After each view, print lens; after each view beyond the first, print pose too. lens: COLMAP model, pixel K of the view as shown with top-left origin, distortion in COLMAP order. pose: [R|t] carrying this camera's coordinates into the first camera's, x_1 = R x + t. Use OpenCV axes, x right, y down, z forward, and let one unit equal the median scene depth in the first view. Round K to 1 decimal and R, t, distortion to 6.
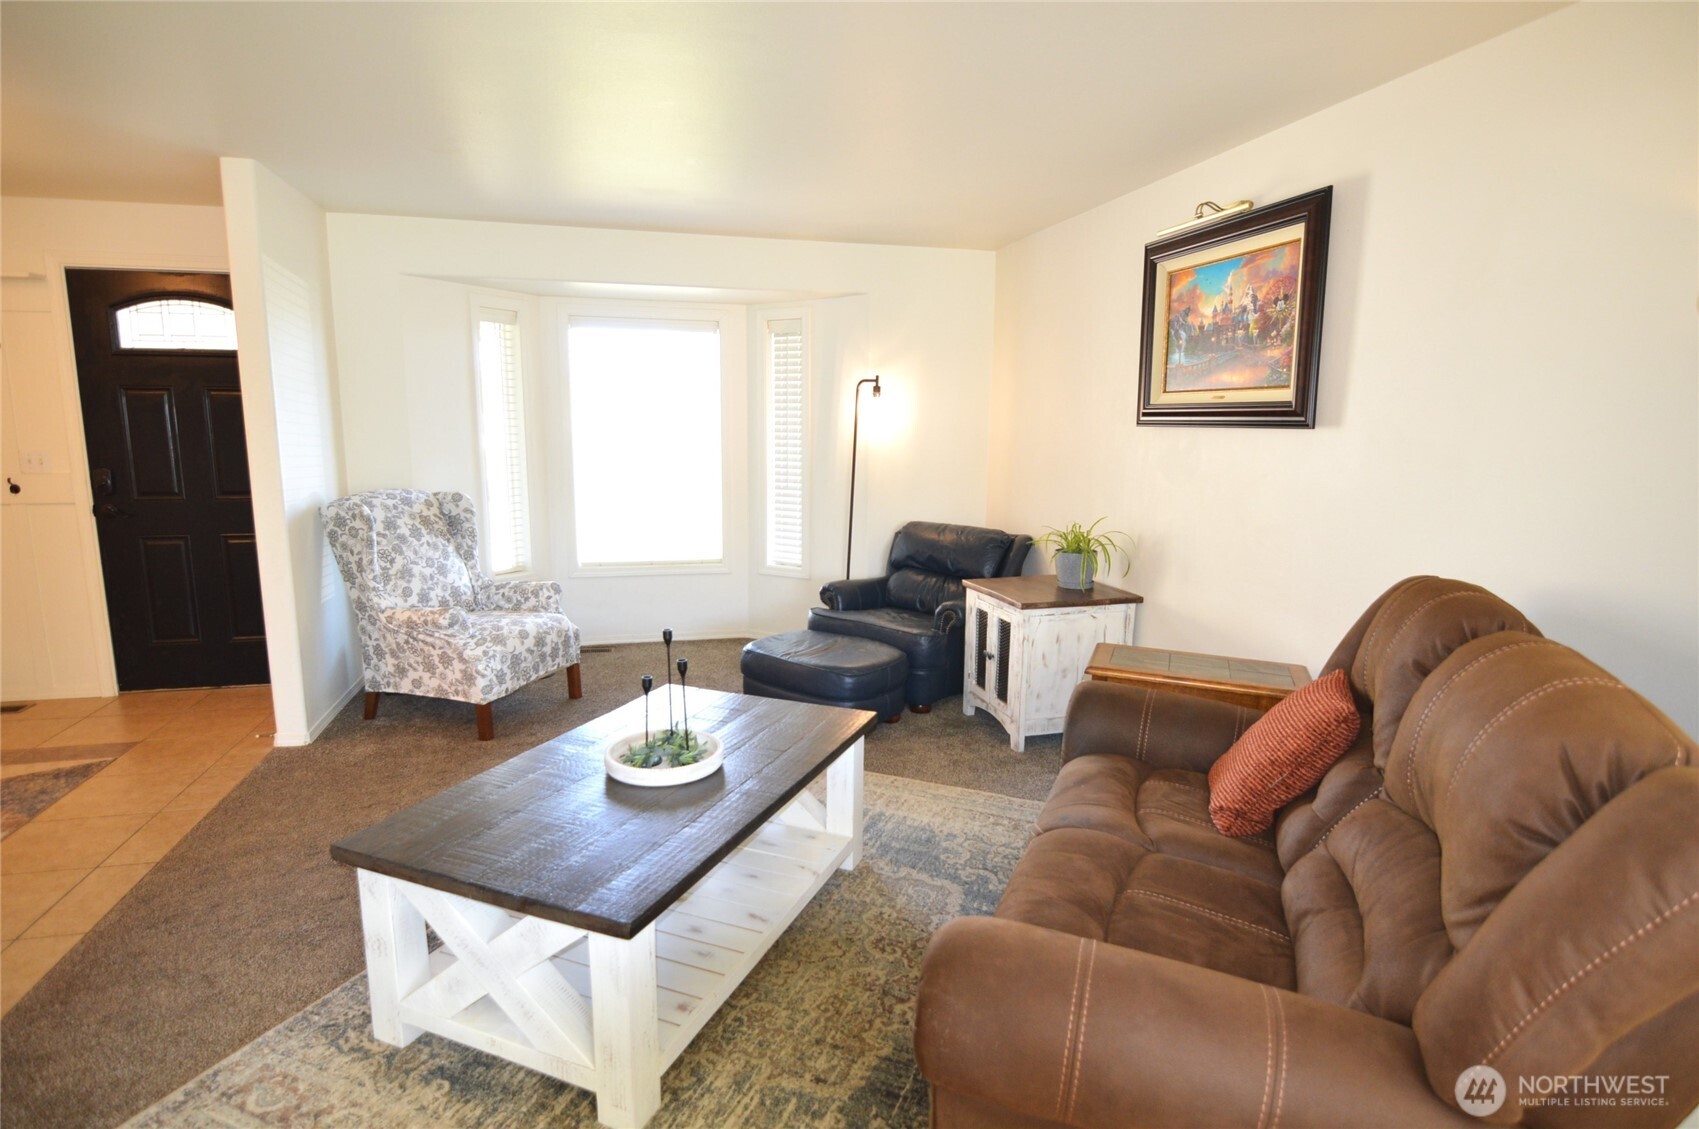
lens RADIAL K [[869.0, 0, 840.7], [0, 869.0, 578.2], [0, 0, 1]] dist [-0.002939, -0.013474]
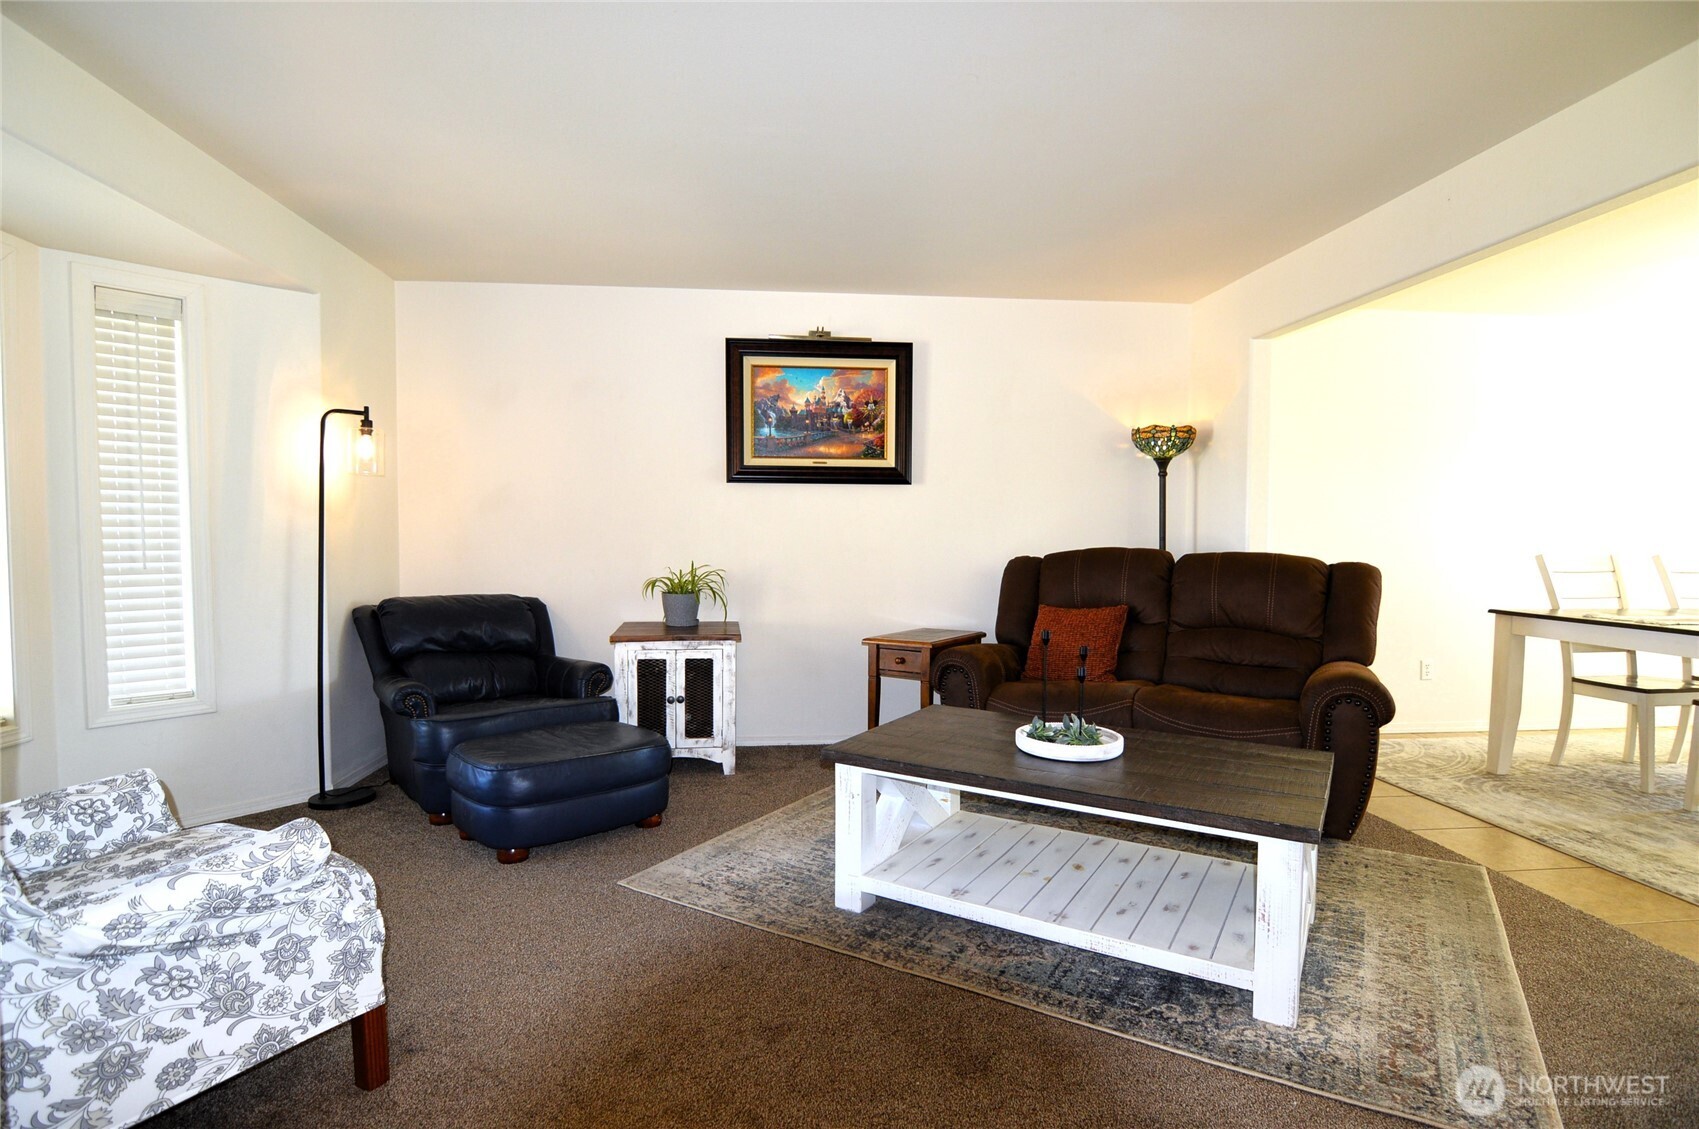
lens RADIAL K [[869.0, 0, 840.7], [0, 869.0, 578.2], [0, 0, 1]] dist [-0.002939, -0.013474]
pose [[0.158757, -0.060344, 0.985472, -0.944324], [0.172125, 0.984537, 0.032558, -0.061351], [-0.972198, 0.164456, 0.166689, 0.742189]]
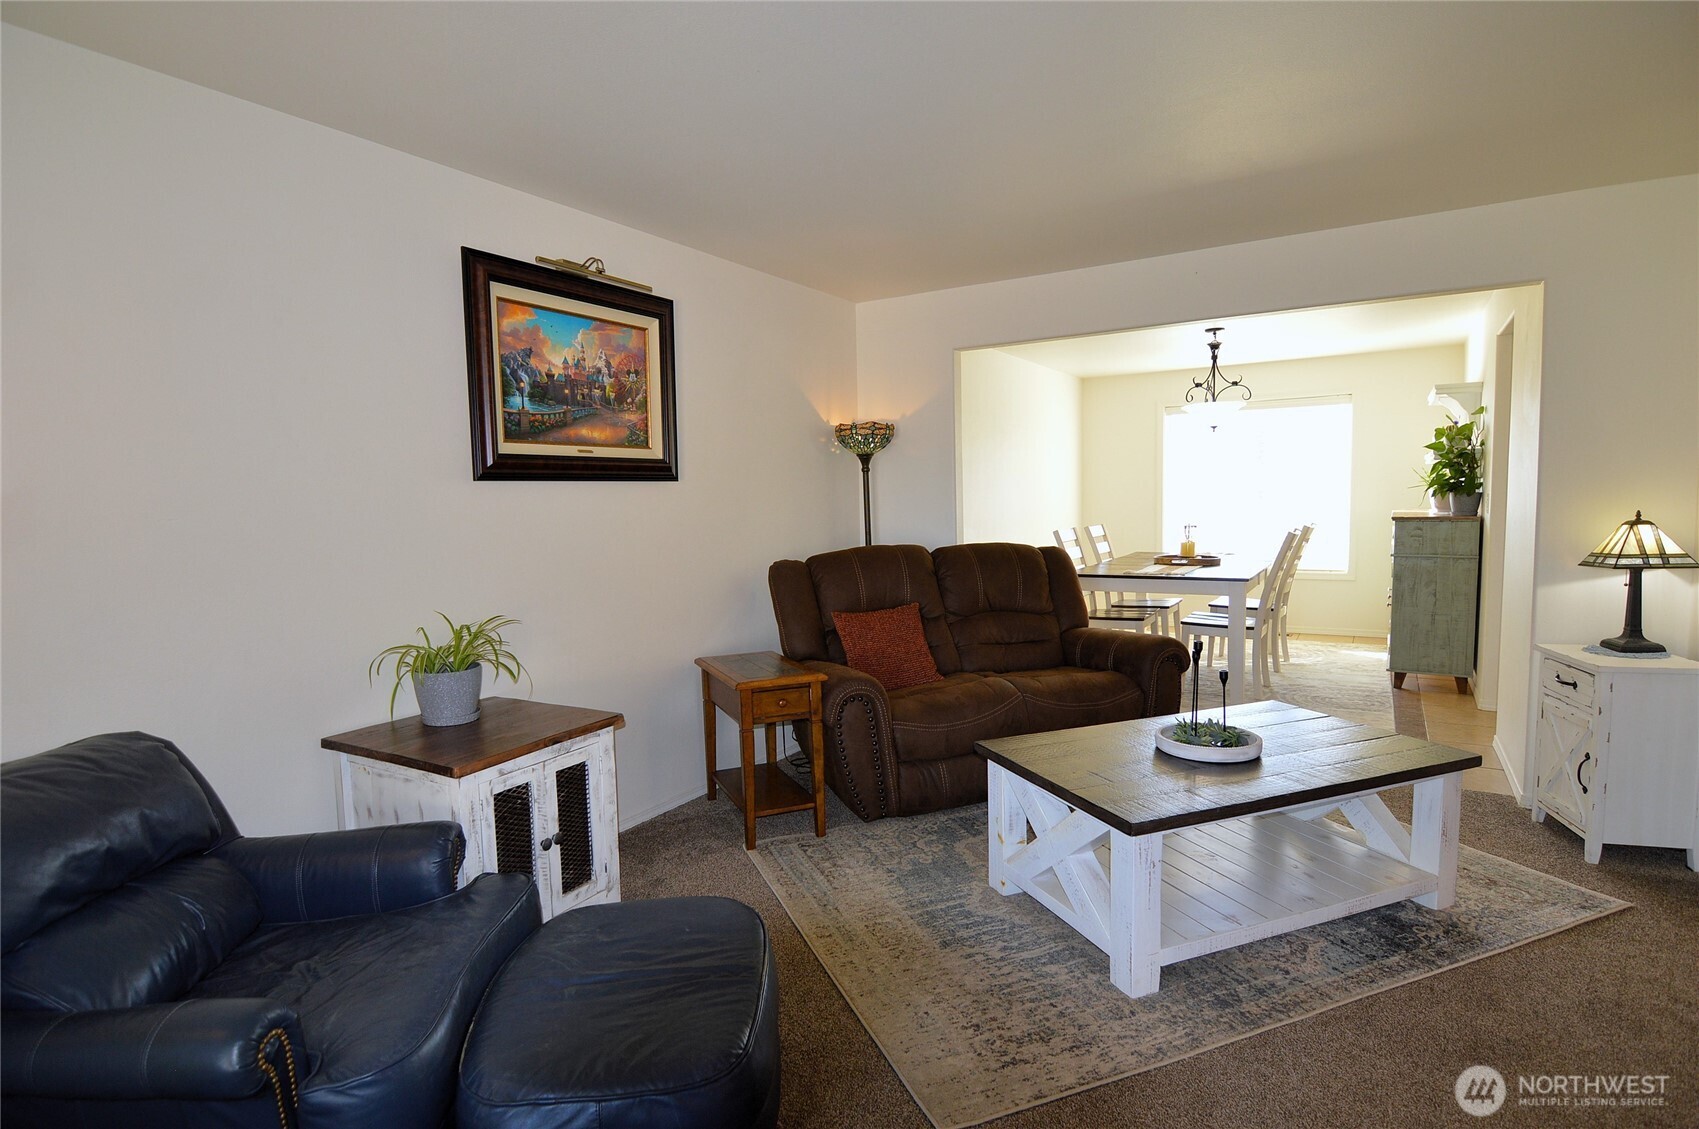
lens RADIAL K [[869.0, 0, 840.7], [0, 869.0, 578.2], [0, 0, 1]] dist [-0.002939, -0.013474]
pose [[-0.692731, -0.059556, 0.718733, -0.487020], [0.146195, 0.964298, 0.220810, -0.239138], [-0.706223, 0.258037, -0.659292, 1.453111]]
